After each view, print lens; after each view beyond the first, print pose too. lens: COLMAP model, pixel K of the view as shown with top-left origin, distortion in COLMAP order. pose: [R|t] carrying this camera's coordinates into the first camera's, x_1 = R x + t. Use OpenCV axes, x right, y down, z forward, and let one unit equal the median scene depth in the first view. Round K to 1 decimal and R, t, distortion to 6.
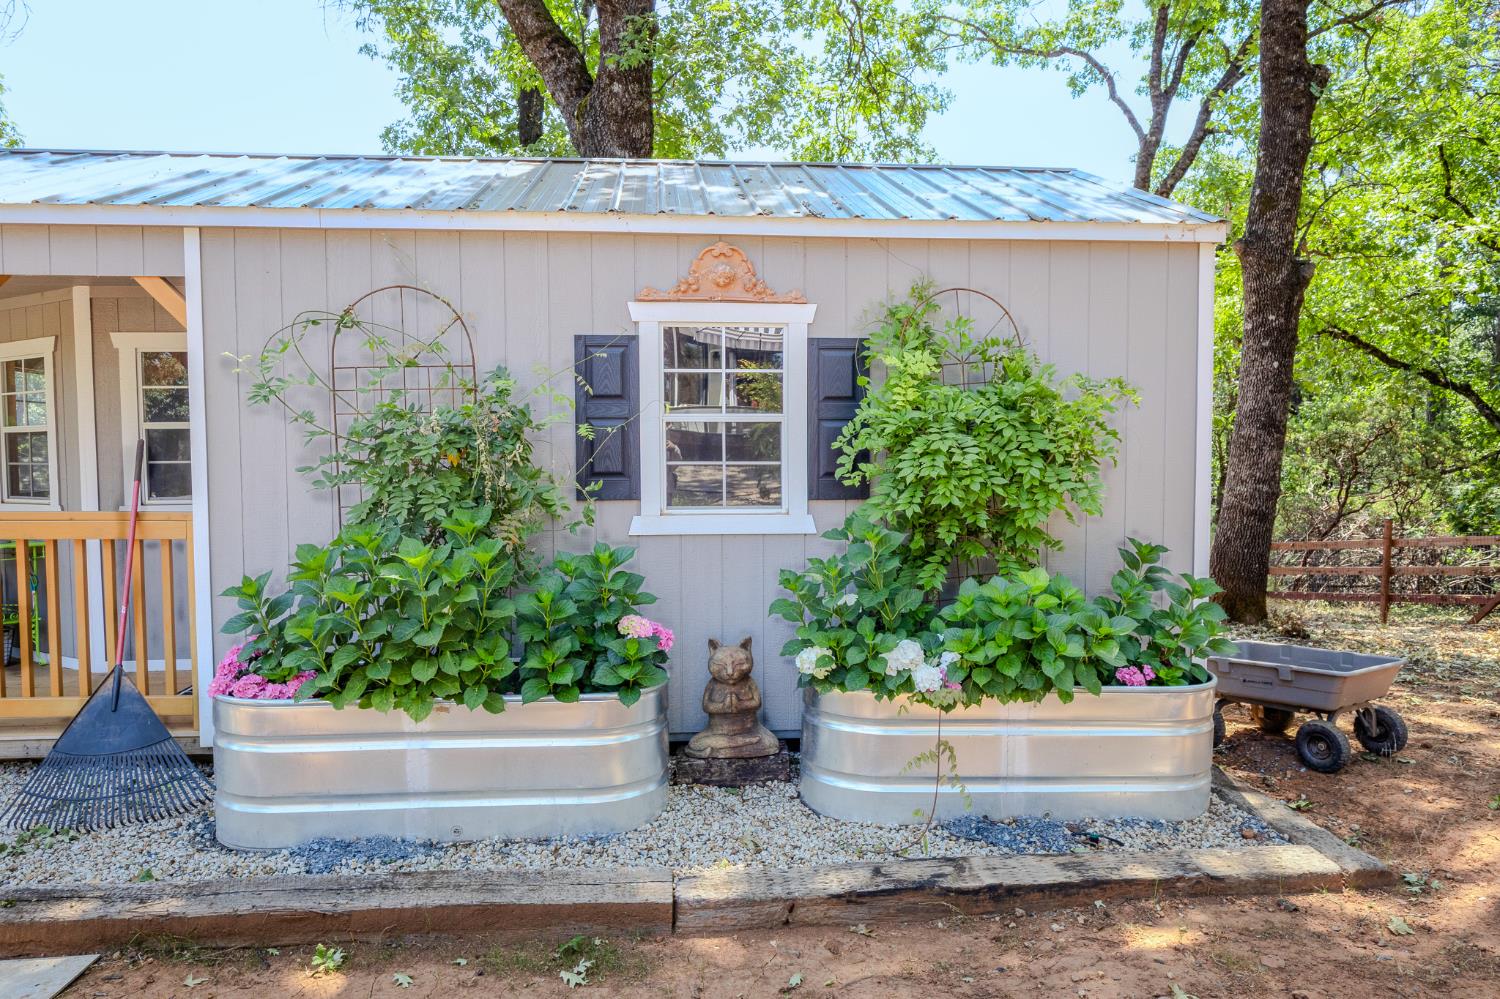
lens RADIAL K [[989.5, 0, 750.3], [0, 989.5, 488.9], [0, 0, 1]] dist [-0.017786, 0.003955]
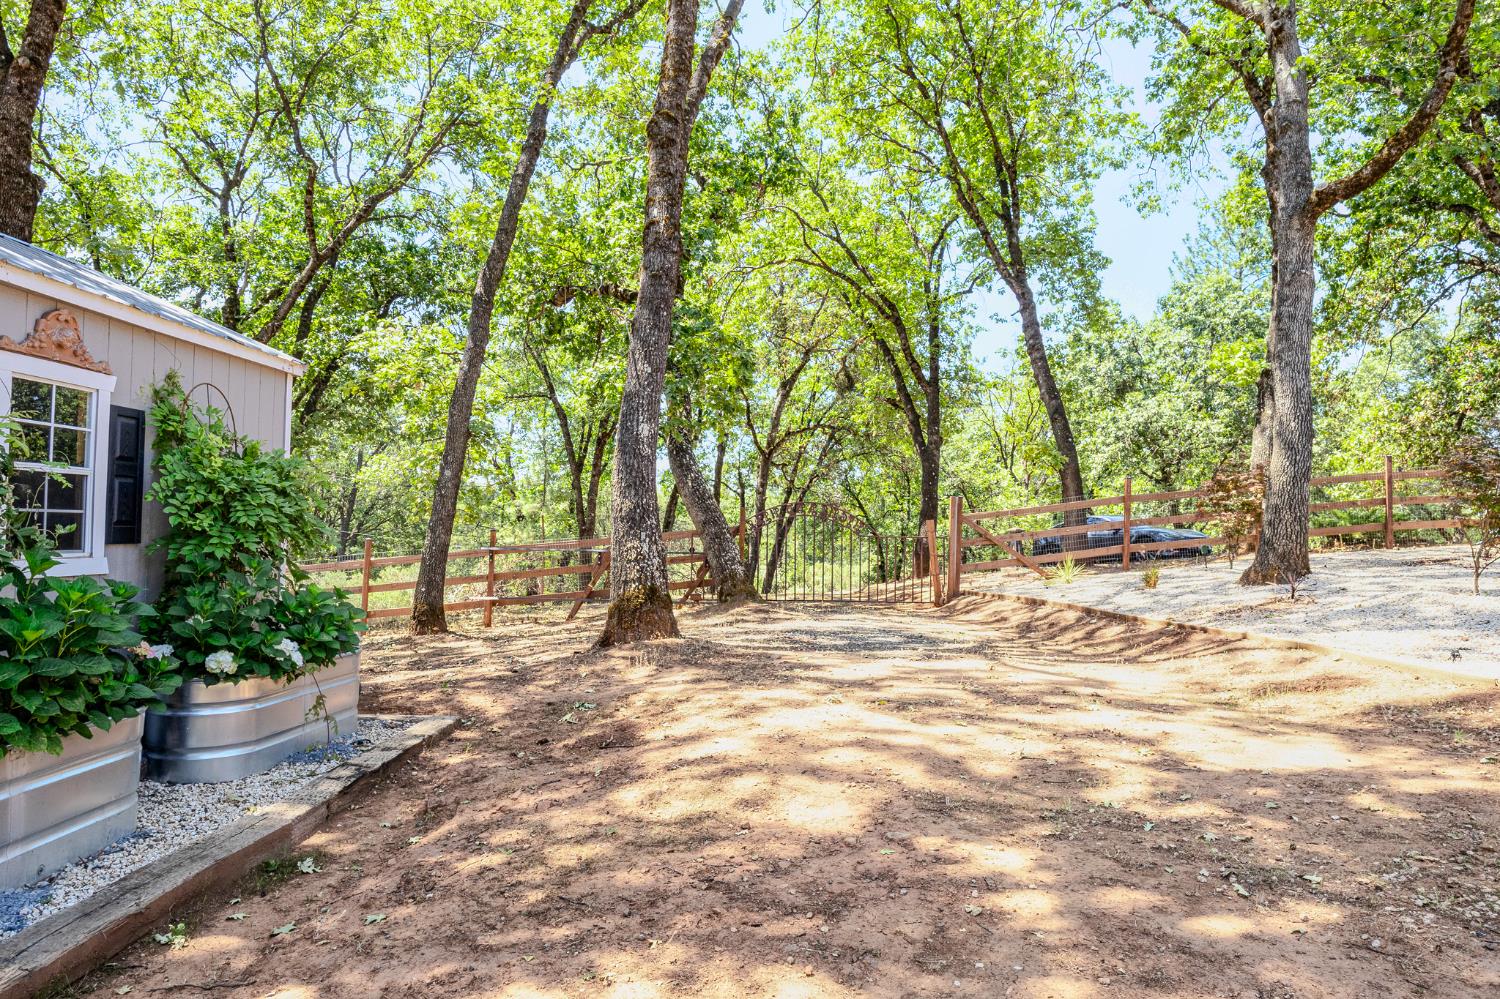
lens RADIAL K [[989.5, 0, 753.9], [0, 989.5, 487.9], [0, 0, 1]] dist [-0.017786, 0.003955]
pose [[0.120469, 0.039917, 0.991914, -1.009417], [0.027198, 0.998683, -0.043492, 0.016504], [-0.992344, 0.032217, 0.119225, 0.117968]]
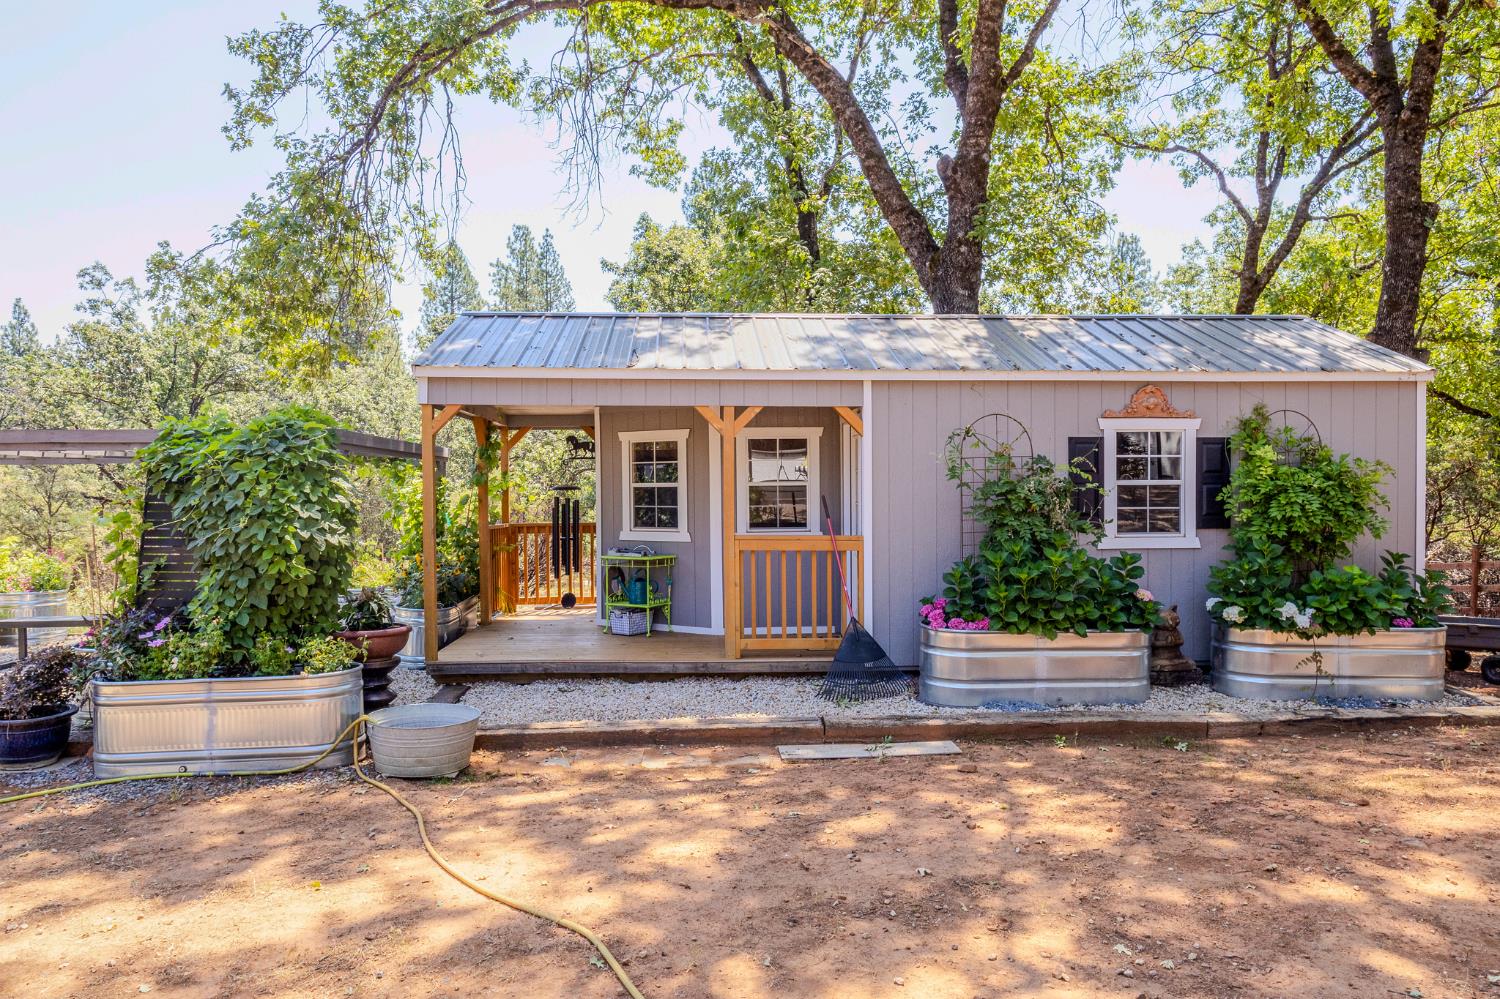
lens RADIAL K [[989.5, 0, 739.8], [0, 989.5, 487.4], [0, 0, 1]] dist [-0.017786, 0.003955]
pose [[0.999328, -0.002873, -0.036552, -0.708123], [0.001745, 0.999523, -0.030847, -0.010062], [0.036623, 0.030762, 0.998856, -0.807109]]
